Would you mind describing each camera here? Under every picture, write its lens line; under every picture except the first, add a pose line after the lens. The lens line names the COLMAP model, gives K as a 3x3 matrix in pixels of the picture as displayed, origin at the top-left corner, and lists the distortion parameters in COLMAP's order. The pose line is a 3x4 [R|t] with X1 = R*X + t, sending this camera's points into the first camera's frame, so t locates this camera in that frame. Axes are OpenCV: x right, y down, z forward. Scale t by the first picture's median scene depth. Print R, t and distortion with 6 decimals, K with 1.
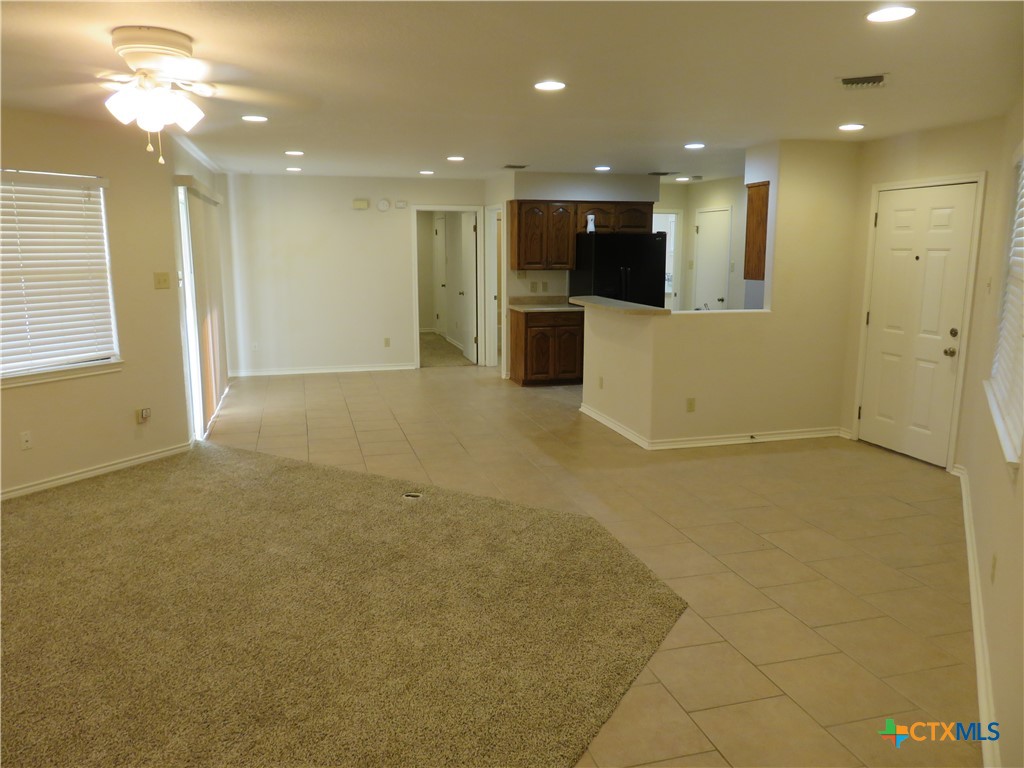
lens RADIAL K [[764.7, 0, 514.6], [0, 764.7, 382.0], [0, 0, 1]] dist [-0.008654, 0.002191]
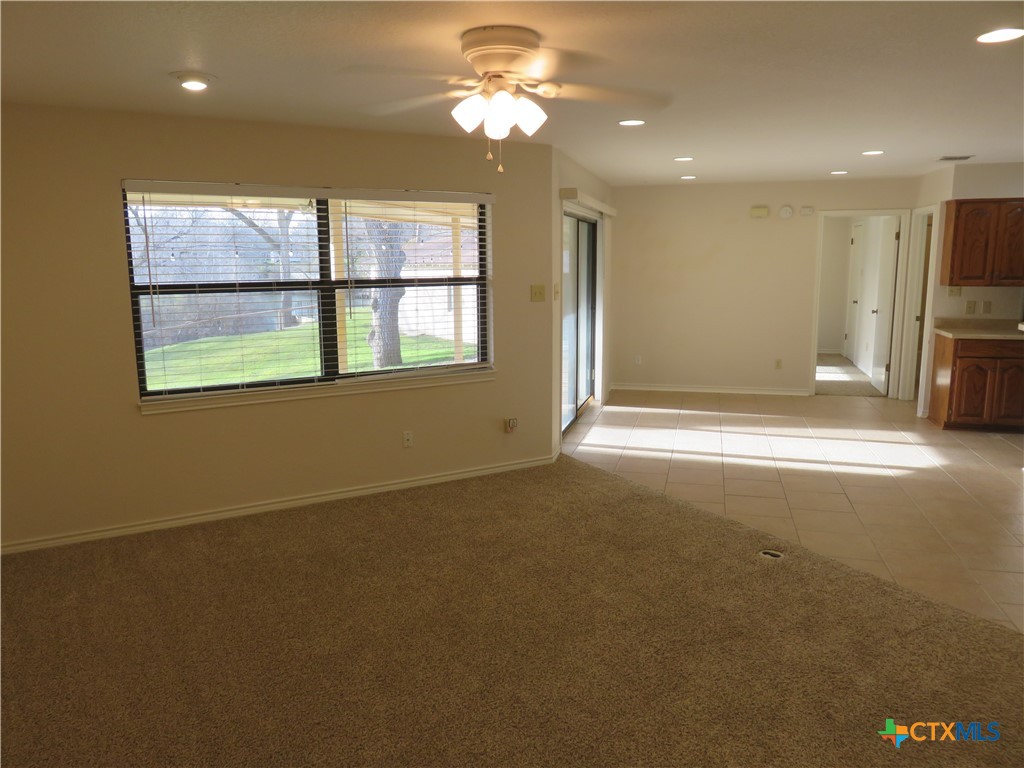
lens RADIAL K [[764.7, 0, 517.0], [0, 764.7, 385.3], [0, 0, 1]] dist [-0.008654, 0.002191]
pose [[0.866412, 0.074085, -0.493804, 0.027206], [-0.079513, 0.996783, 0.010037, -0.024943], [0.492959, 0.030567, 0.869515, 0.140663]]
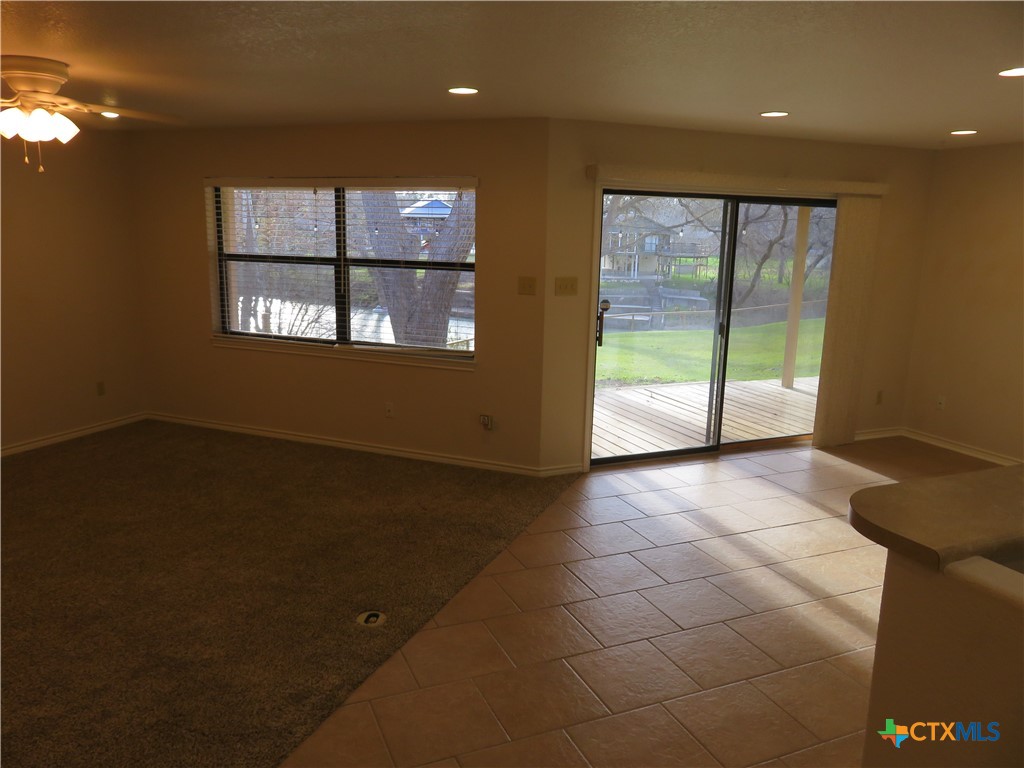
lens RADIAL K [[764.7, 0, 516.2], [0, 764.7, 388.3], [0, 0, 1]] dist [-0.008654, 0.002191]
pose [[0.139498, 0.186744, -0.972454, 0.559920], [-0.204781, 0.966267, 0.156180, -0.193281], [0.968816, 0.177354, 0.173034, 1.069218]]
